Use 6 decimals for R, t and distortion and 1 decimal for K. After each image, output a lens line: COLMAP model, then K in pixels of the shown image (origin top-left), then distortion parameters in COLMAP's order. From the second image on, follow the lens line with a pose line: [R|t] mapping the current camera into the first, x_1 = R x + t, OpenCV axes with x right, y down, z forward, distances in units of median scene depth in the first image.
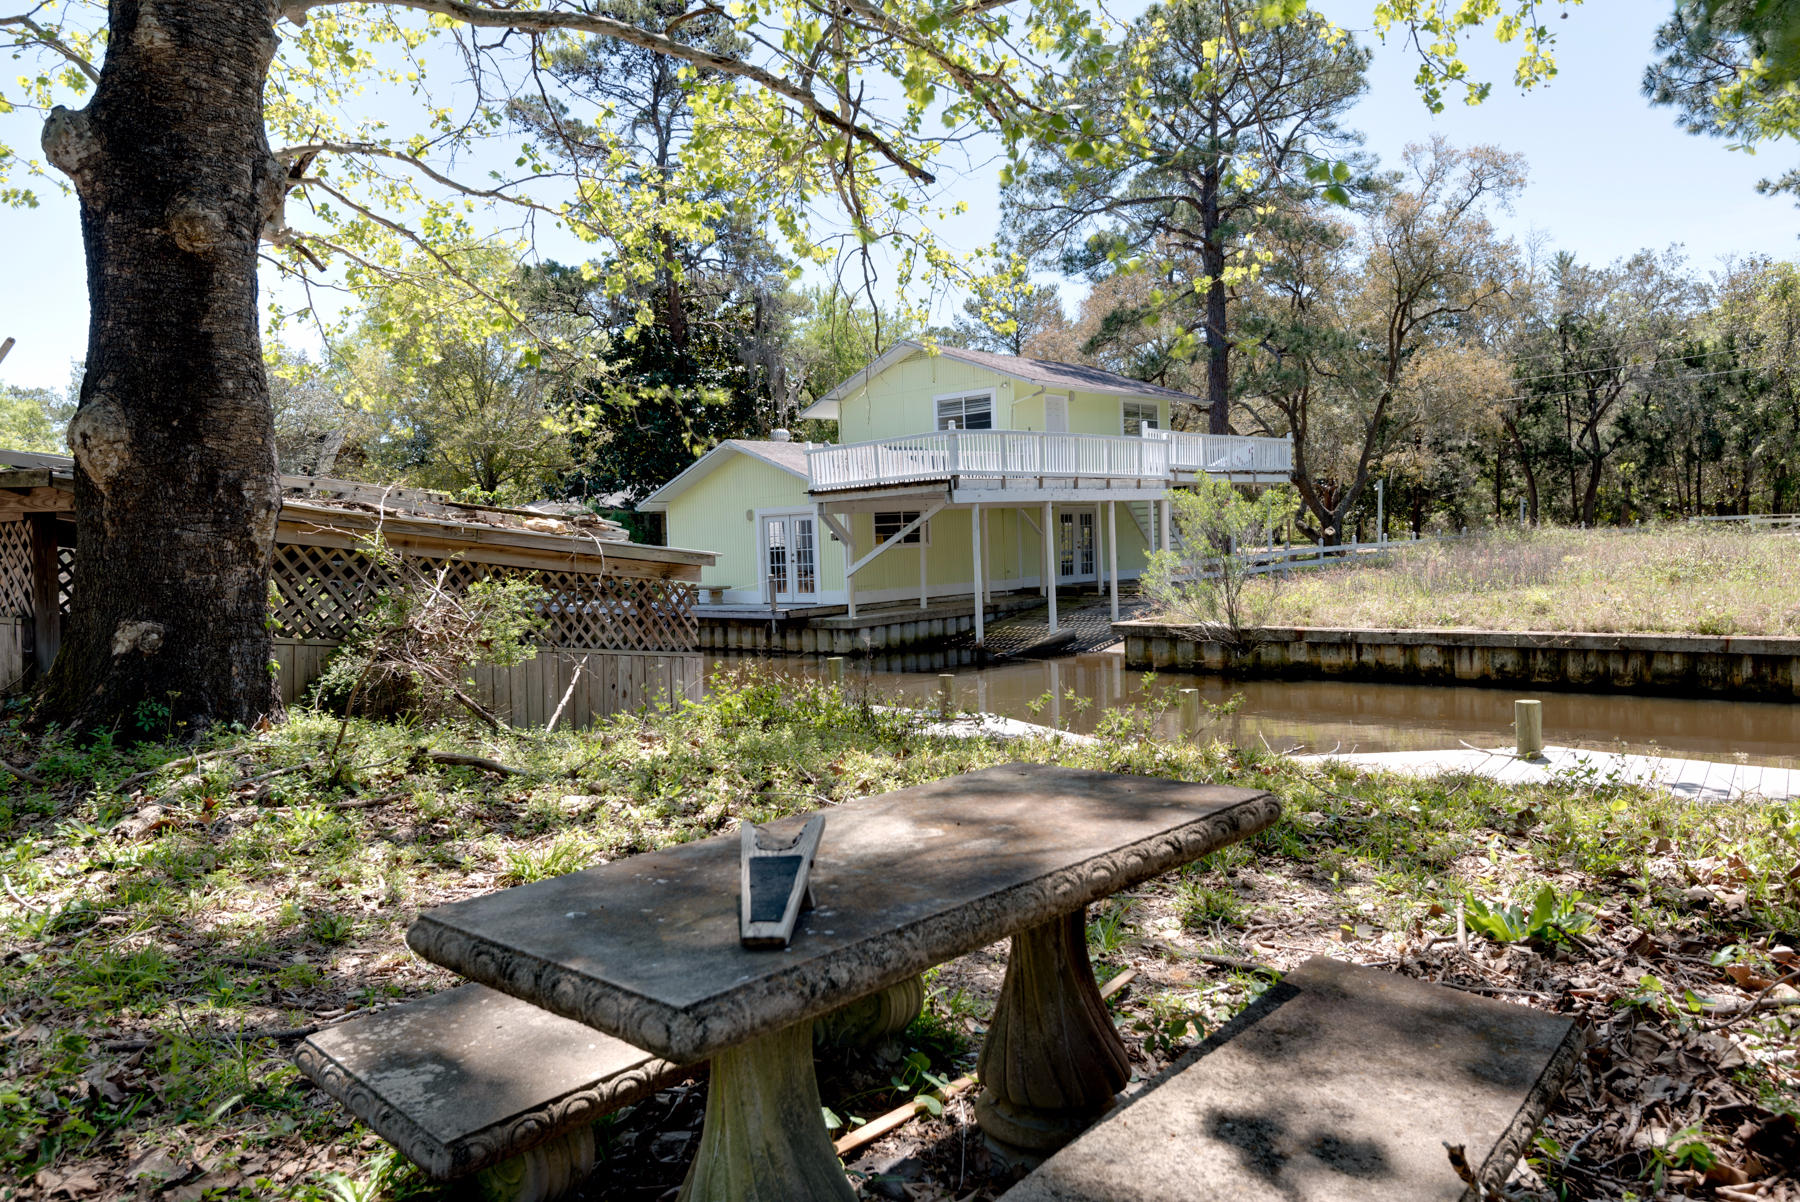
lens RADIAL K [[1238.3, 0, 907.1], [0, 1238.3, 598.9], [0, 0, 1]] dist [0.011679, -0.002864]
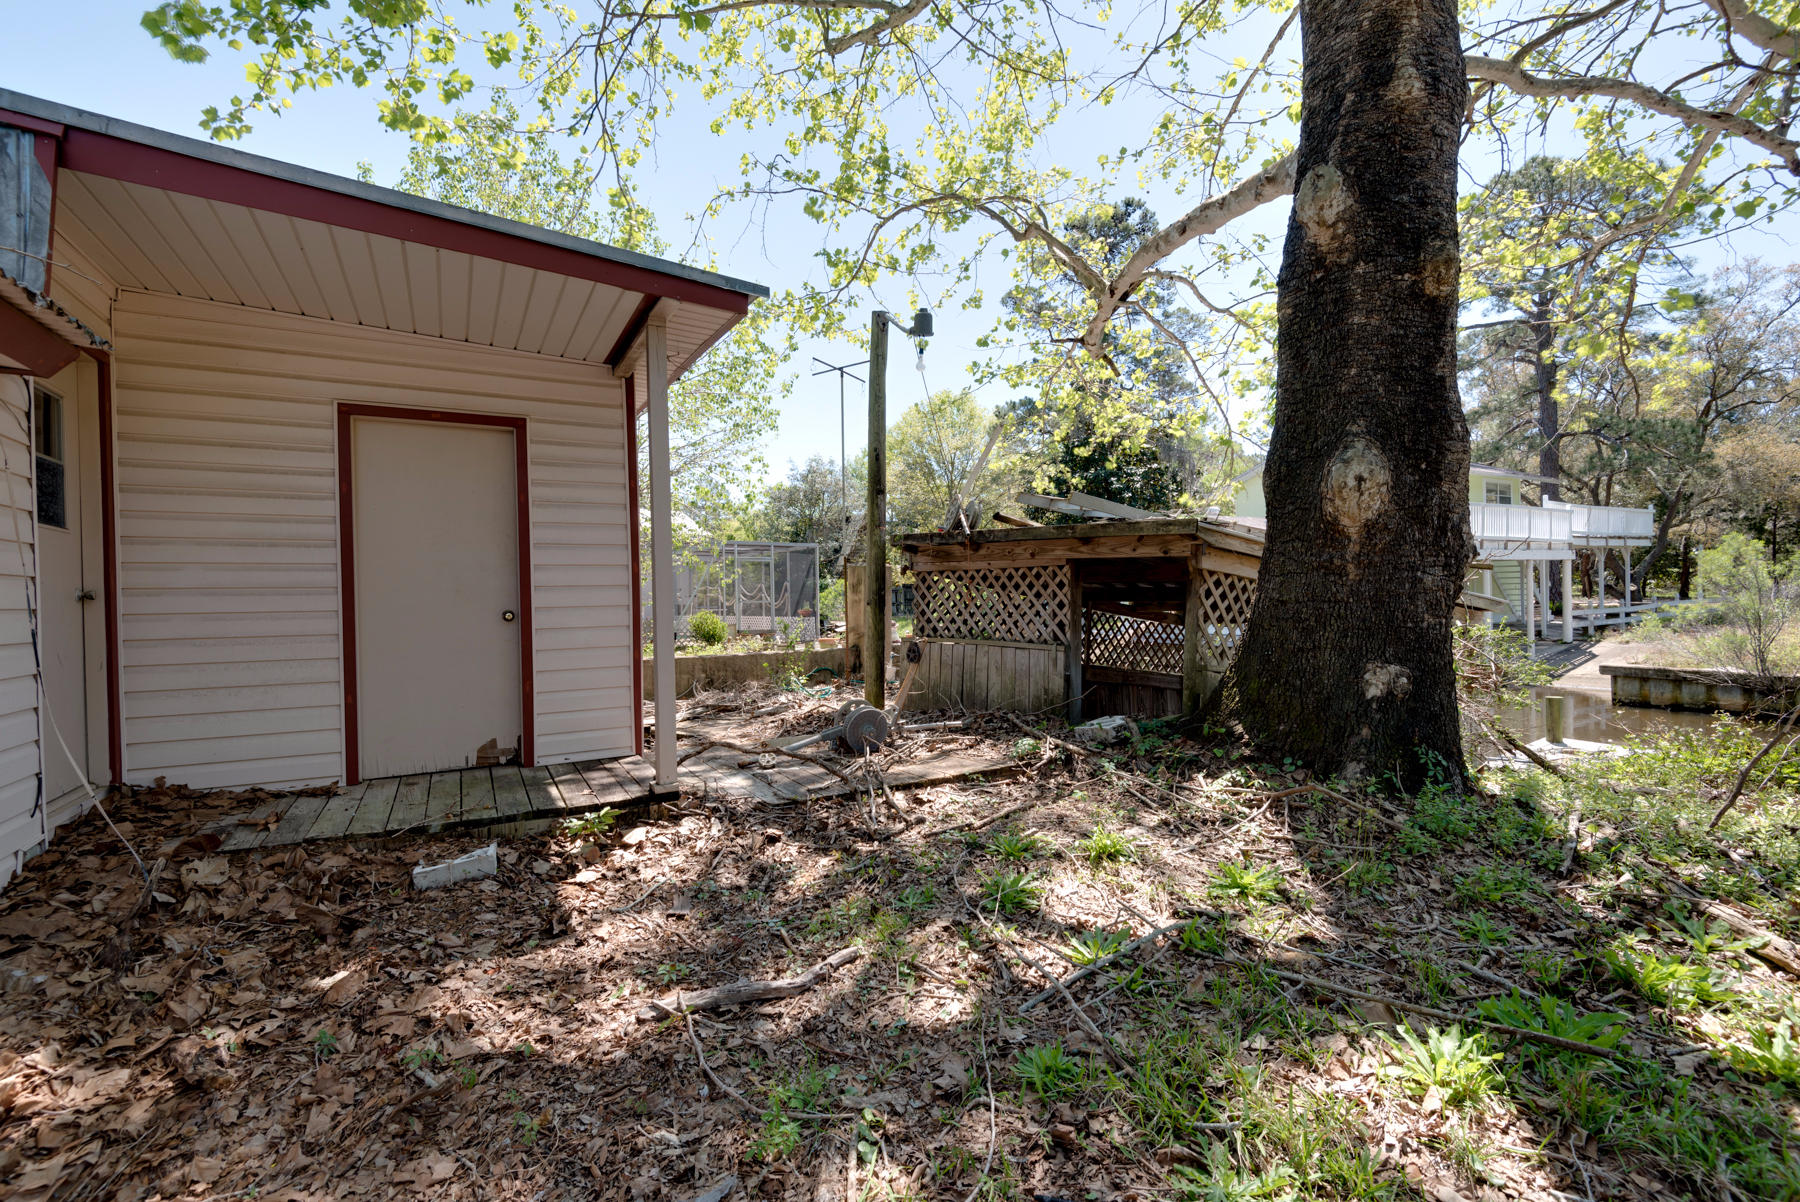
lens RADIAL K [[796.6, 0, 898.3], [0, 796.6, 601.7], [0, 0, 1]] dist [0.032128, -0.027655]
pose [[0.954974, 0.022082, -0.295868, -0.196088], [-0.030350, 0.999266, -0.023380, -0.001262], [0.295134, 0.031307, 0.954943, 0.065163]]
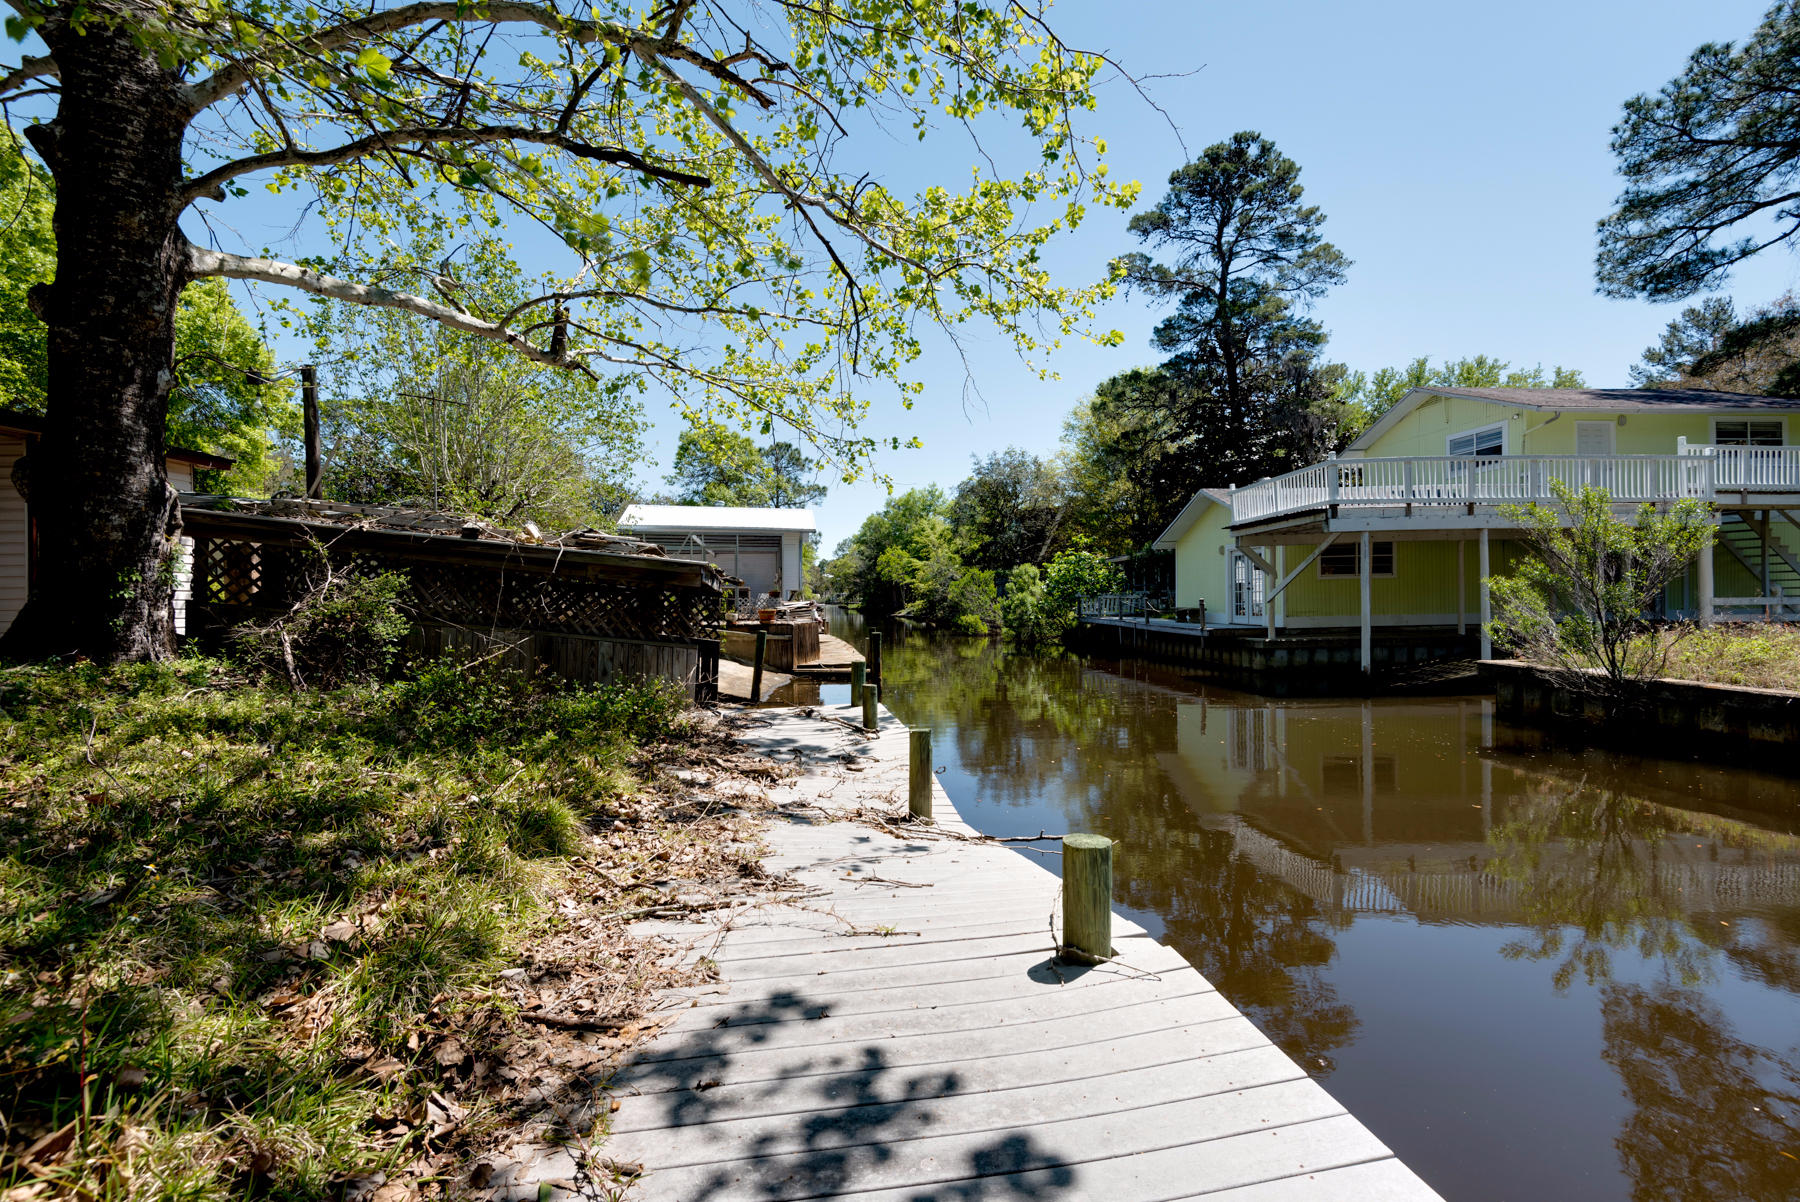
lens RADIAL K [[796.6, 0, 898.3], [0, 796.6, 601.7], [0, 0, 1]] dist [0.032128, -0.027655]
pose [[0.710695, 0.033419, -0.702706, 0.216702], [-0.047640, 0.998864, -0.000678, -0.002133], [0.701885, 0.033959, 0.711480, 0.245090]]
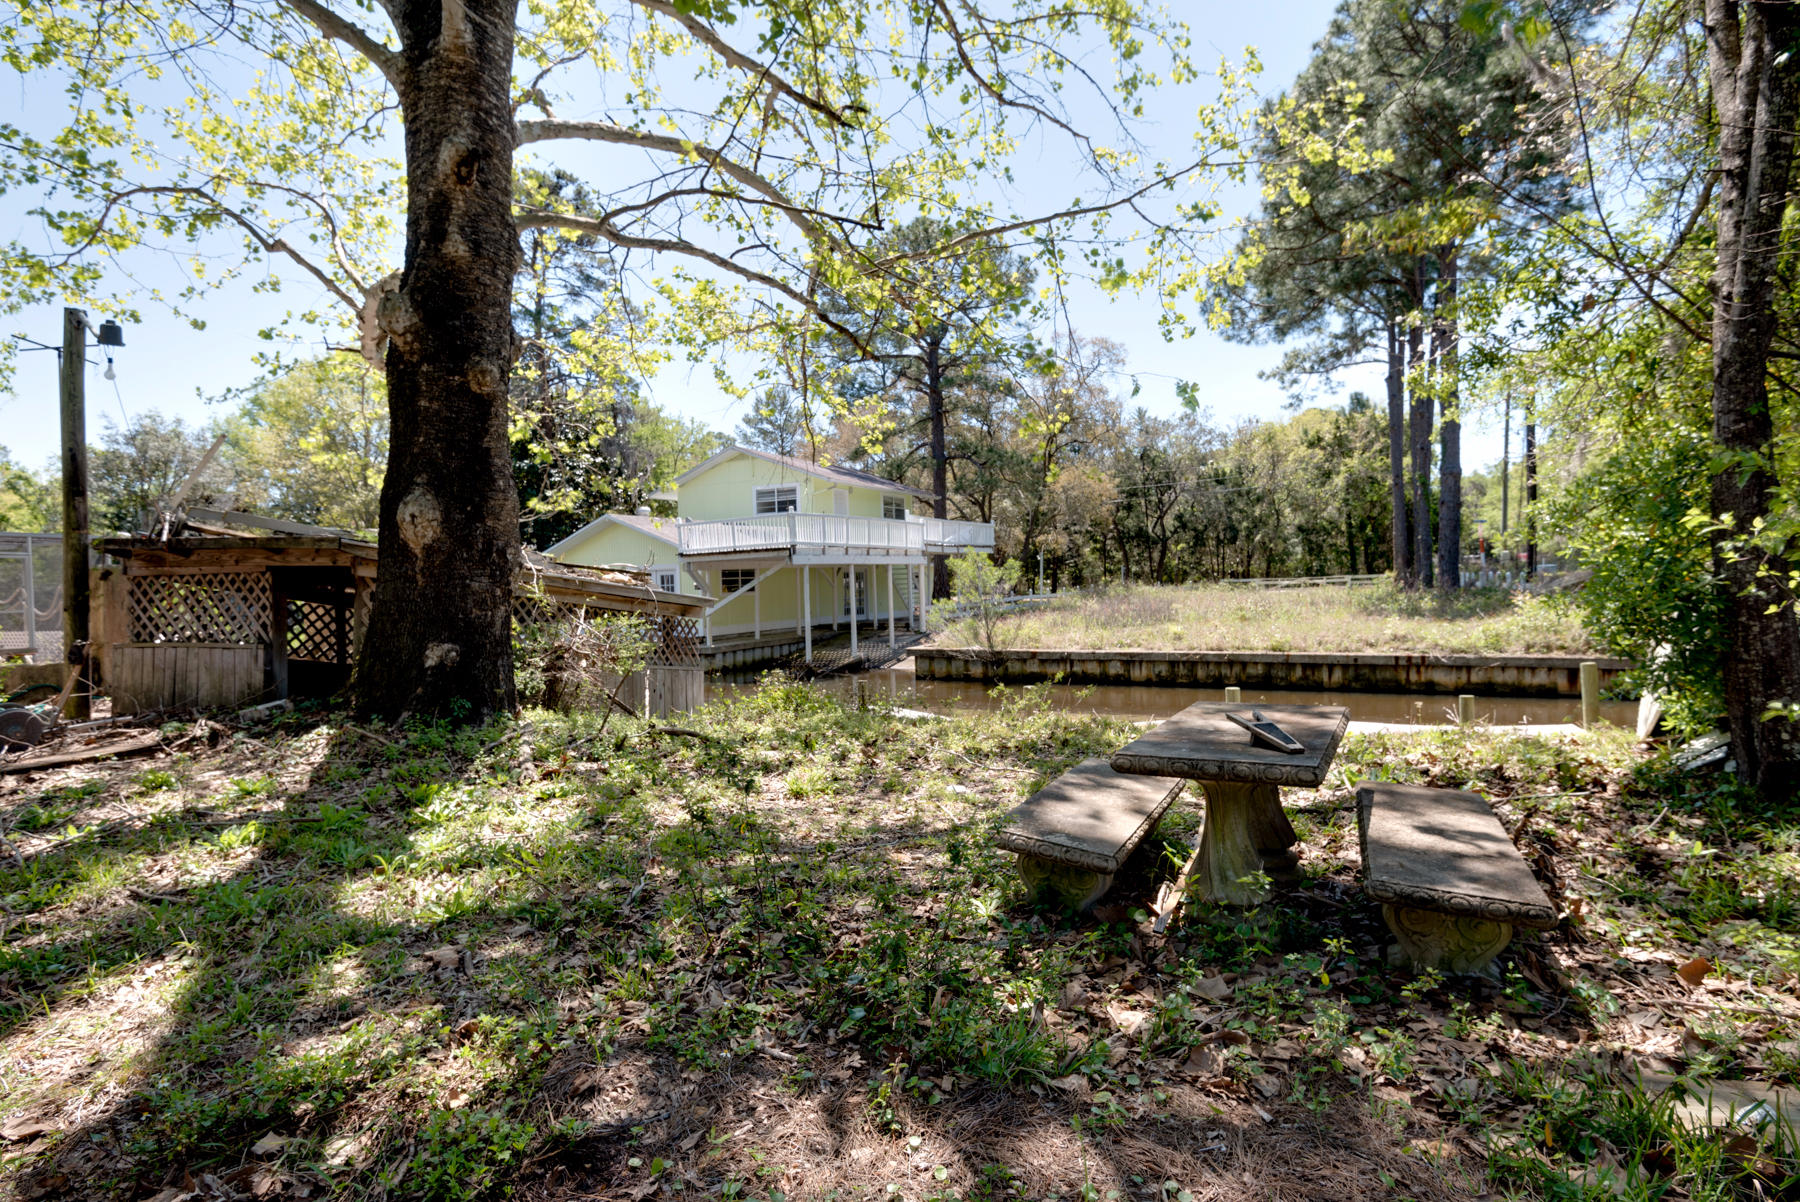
lens RADIAL K [[917.2, 0, 896.8], [0, 917.2, 601.8], [0, 0, 1]] dist [0.021905, -0.020775]
pose [[0.969743, 0.006030, 0.244052, -0.089300], [0.002440, 0.999406, -0.034387, 0.001839], [-0.244114, 0.033942, 0.969152, -0.042733]]
